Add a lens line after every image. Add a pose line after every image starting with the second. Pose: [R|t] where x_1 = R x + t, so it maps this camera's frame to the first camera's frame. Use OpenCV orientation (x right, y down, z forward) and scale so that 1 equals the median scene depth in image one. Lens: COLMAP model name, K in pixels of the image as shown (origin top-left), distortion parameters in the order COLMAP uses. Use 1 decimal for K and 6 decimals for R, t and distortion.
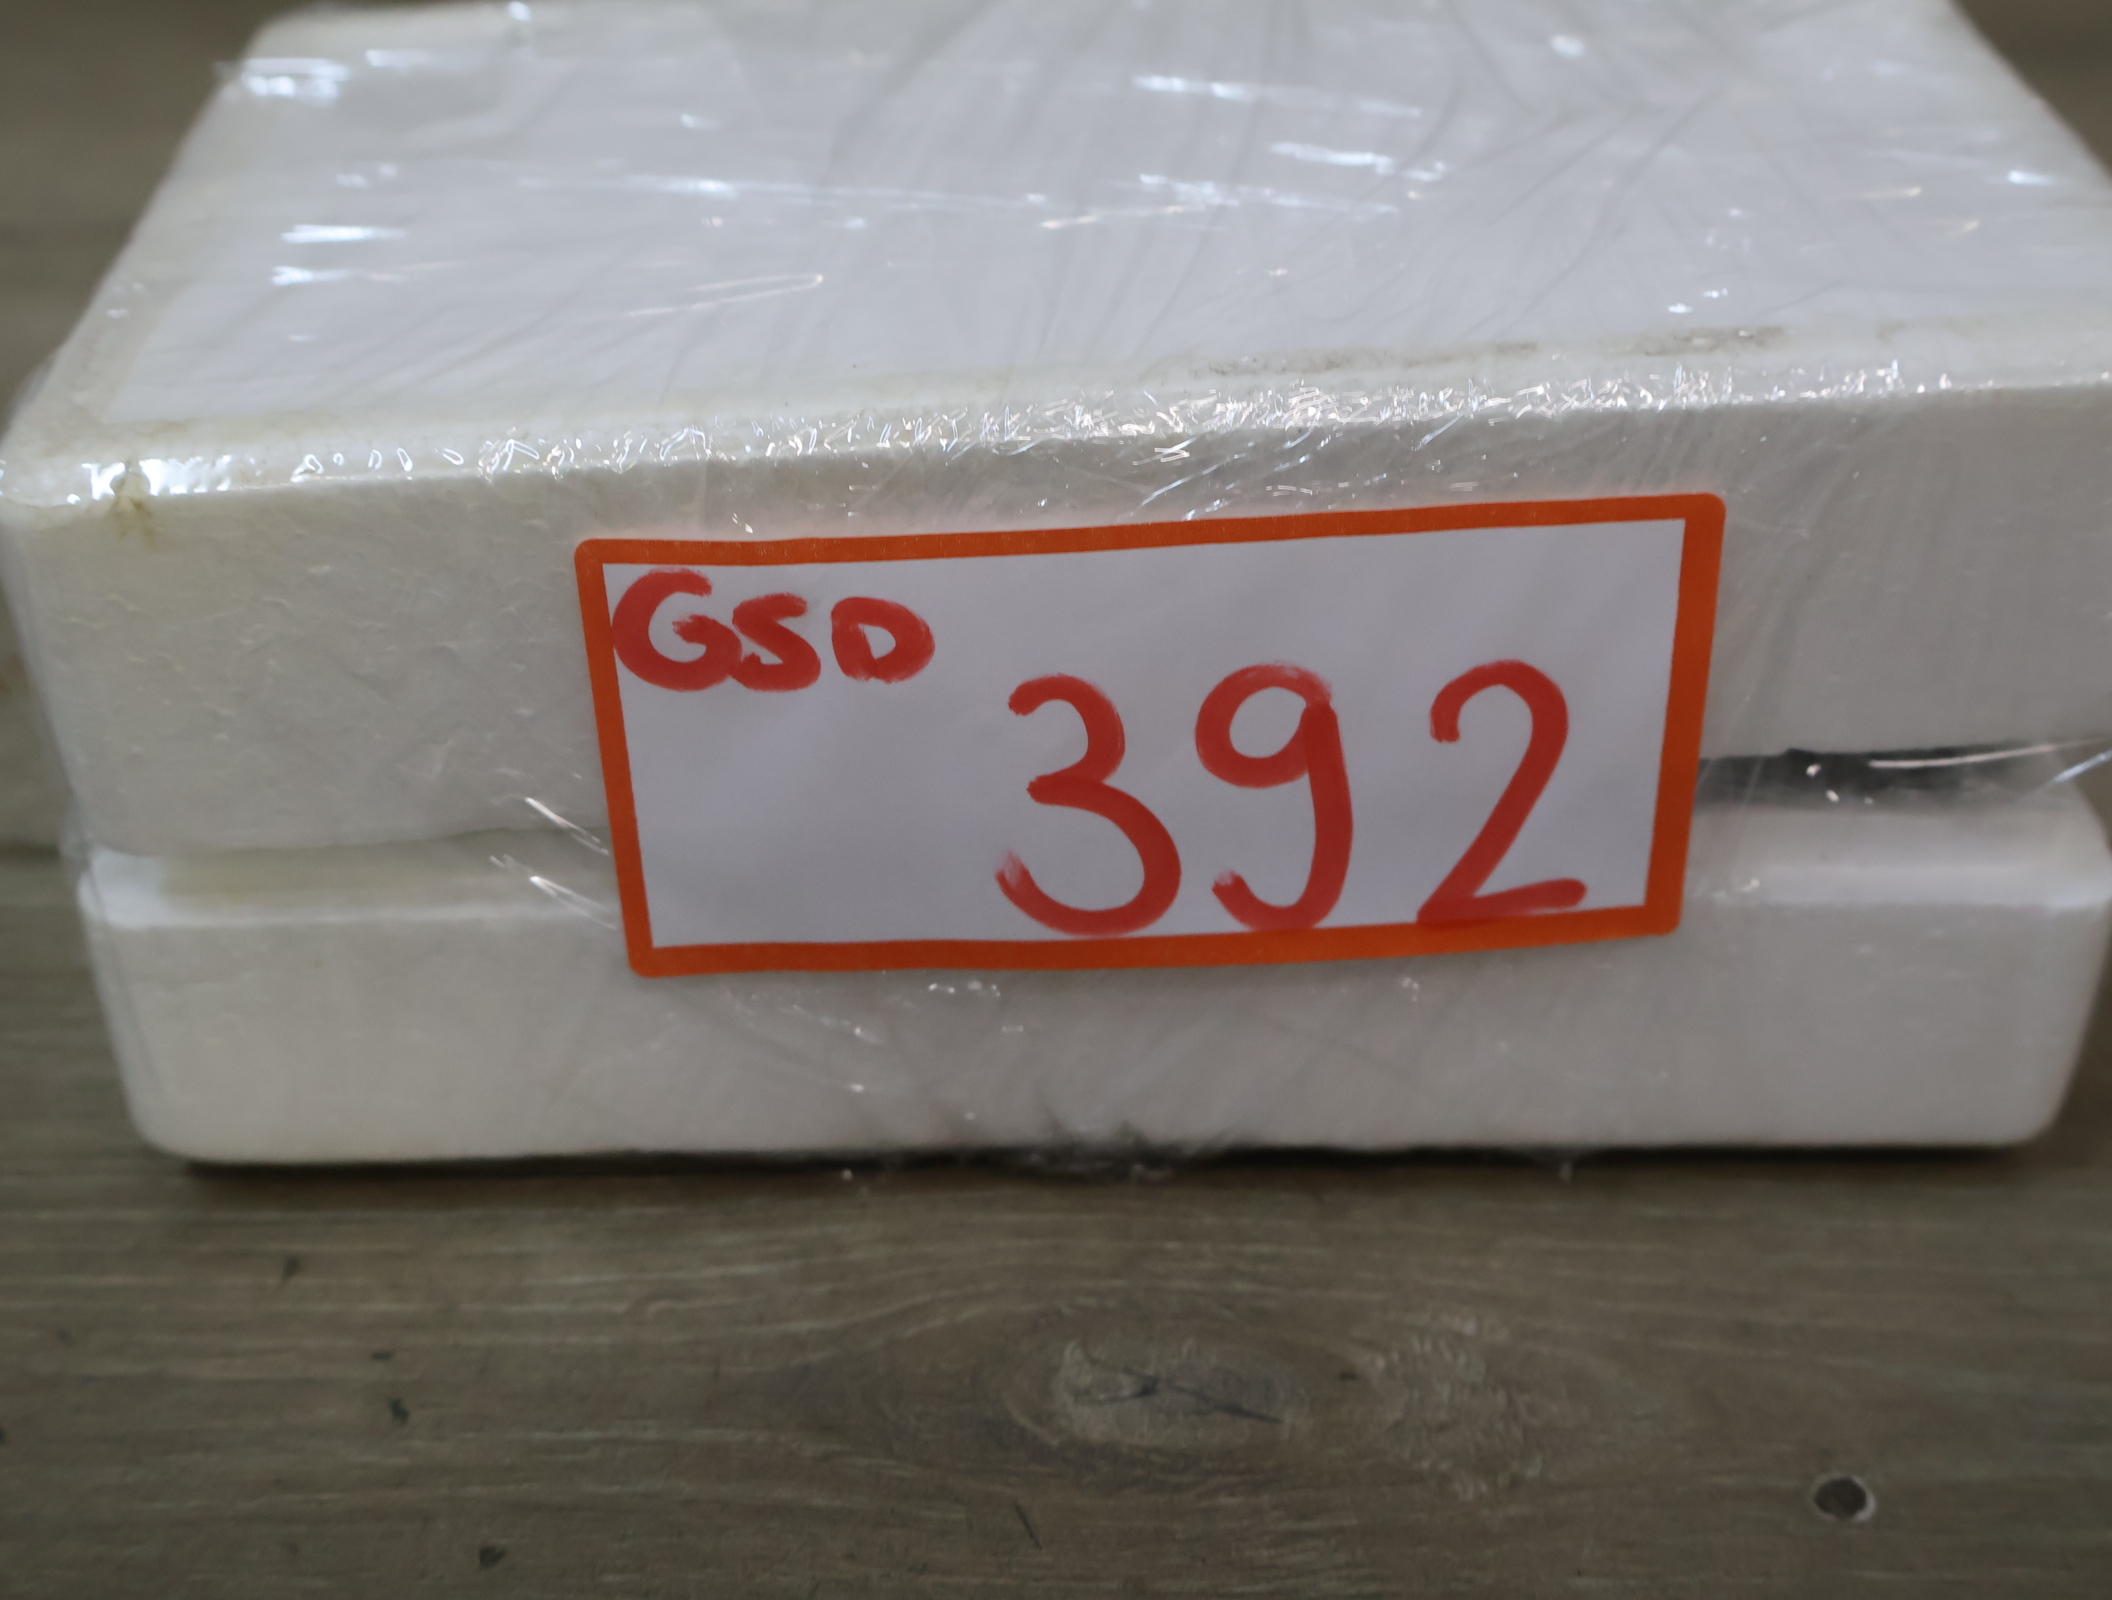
lens RADIAL K [[2664.7, 0, 1048.5], [0, 2664.7, 811.0], [0, 0, 1]] dist [0.015167, 0.000000]
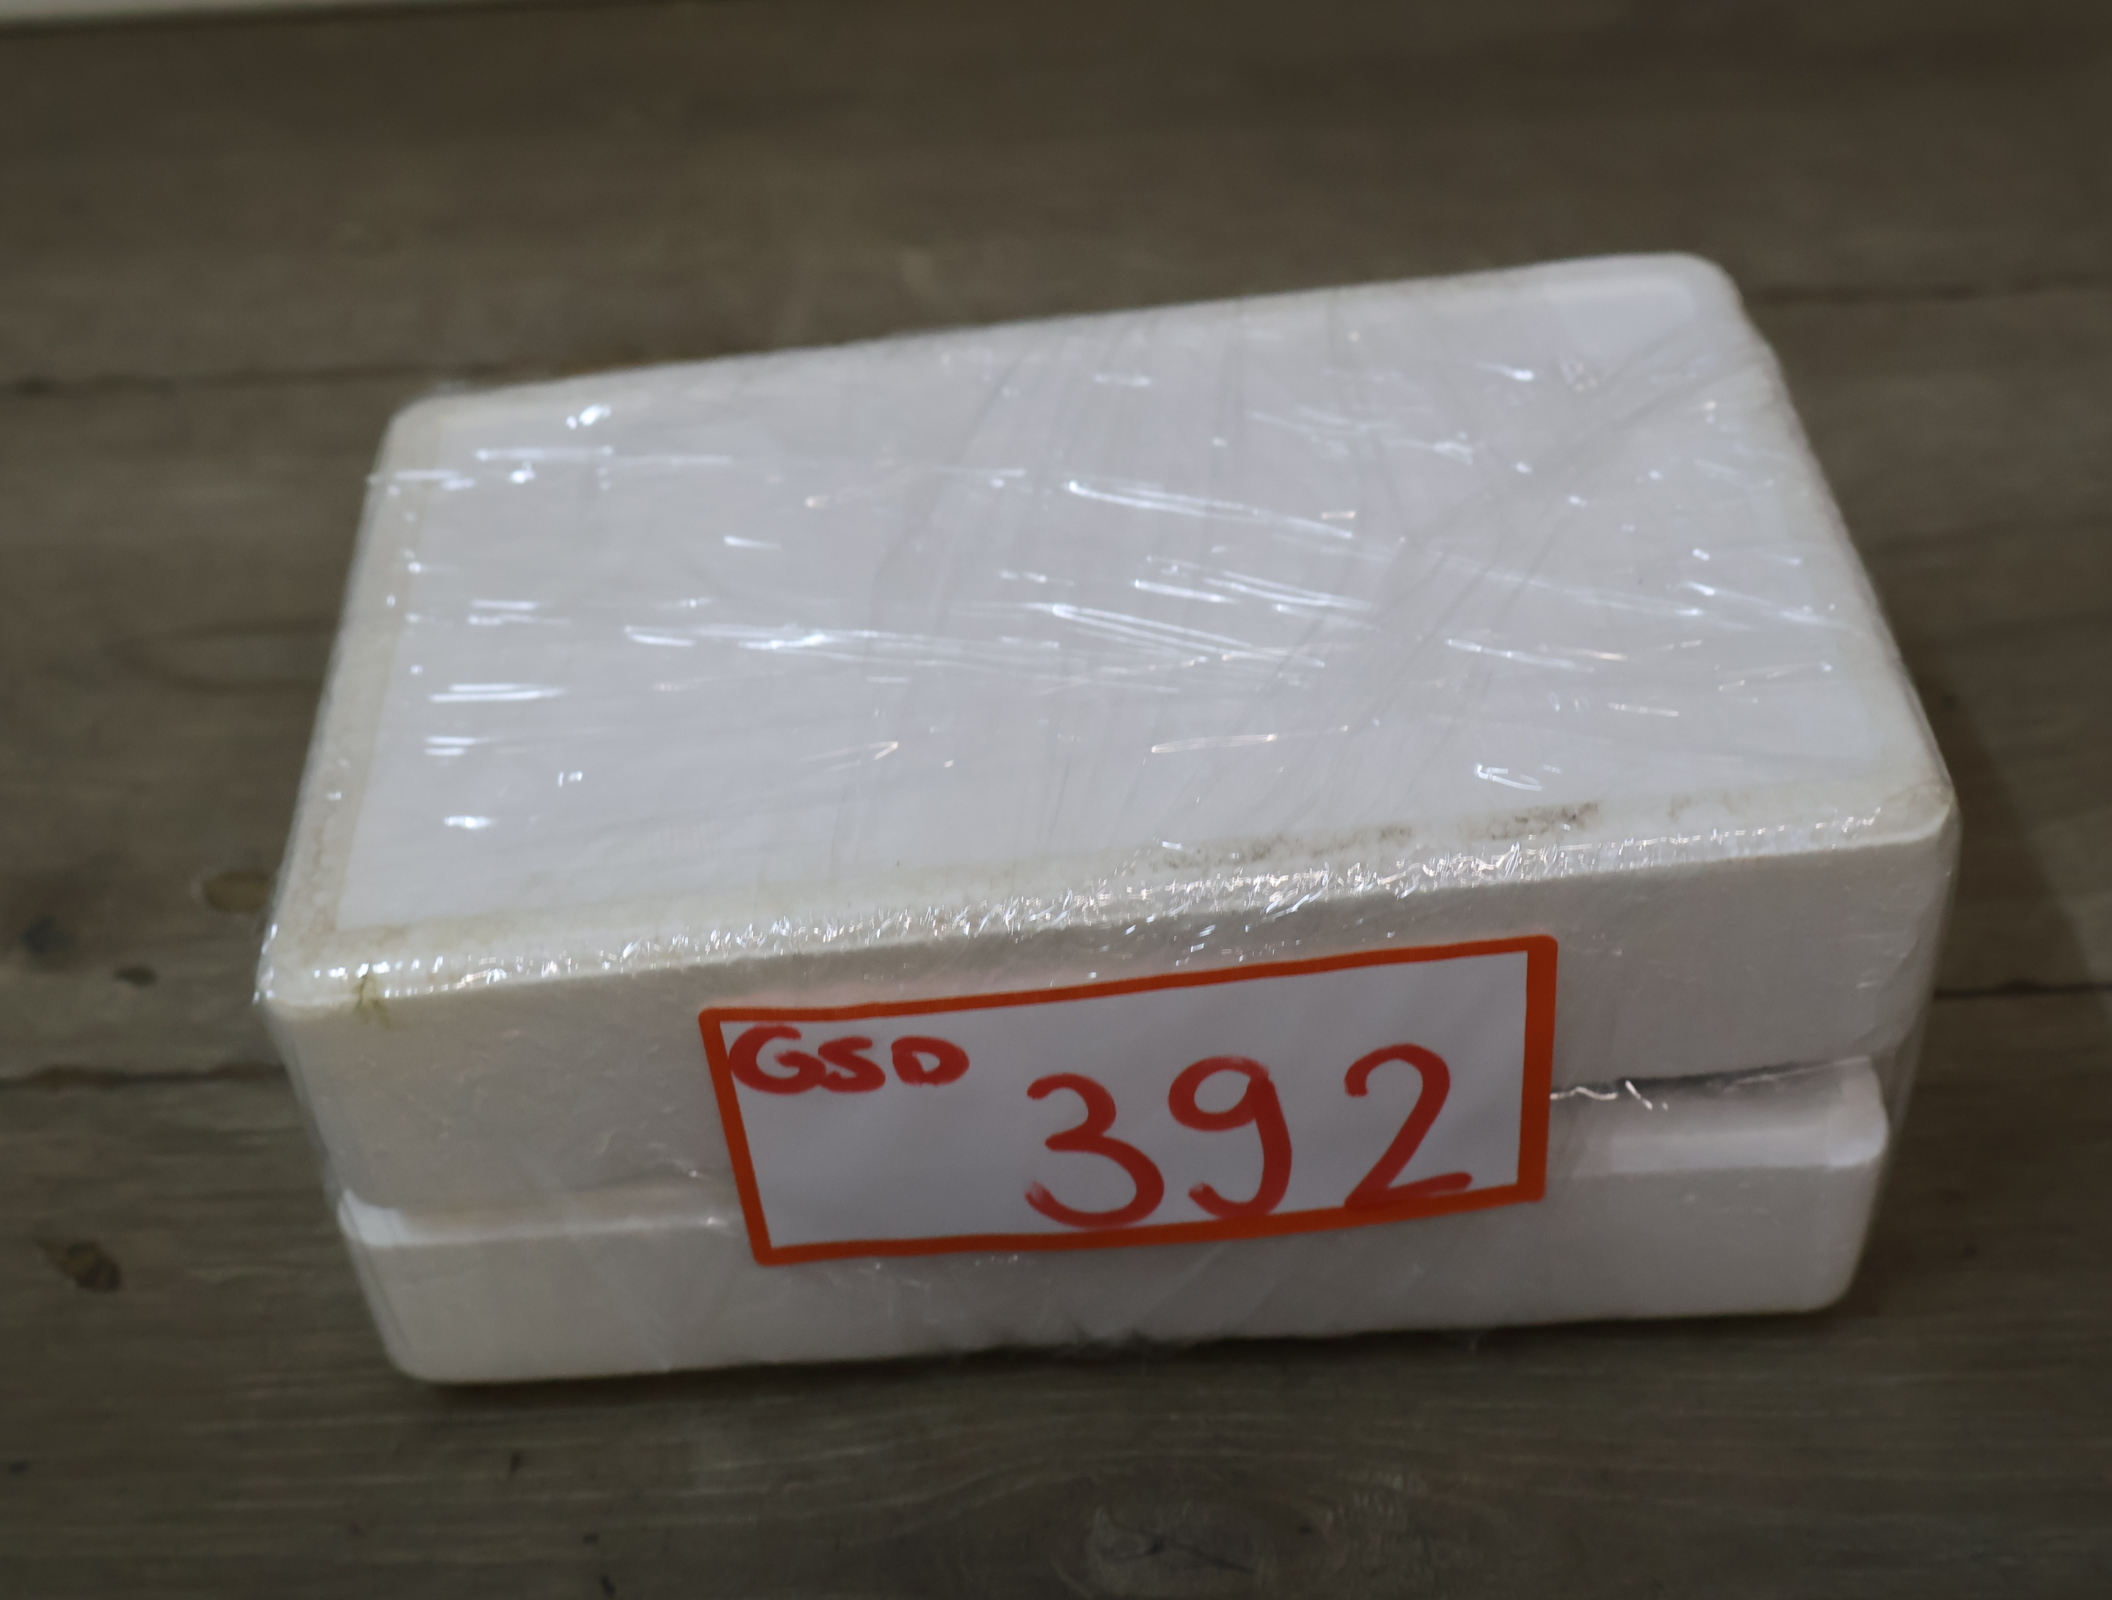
lens RADIAL K [[2664.7, 0, 1059.0], [0, 2664.7, 788.3], [0, 0, 1]] dist [0.015167, 0.000000]
pose [[0.998658, -0.044527, -0.026446, 0.040735], [0.047876, 0.988475, 0.143614, -0.360535], [0.019747, -0.144688, 0.989280, -0.282893]]
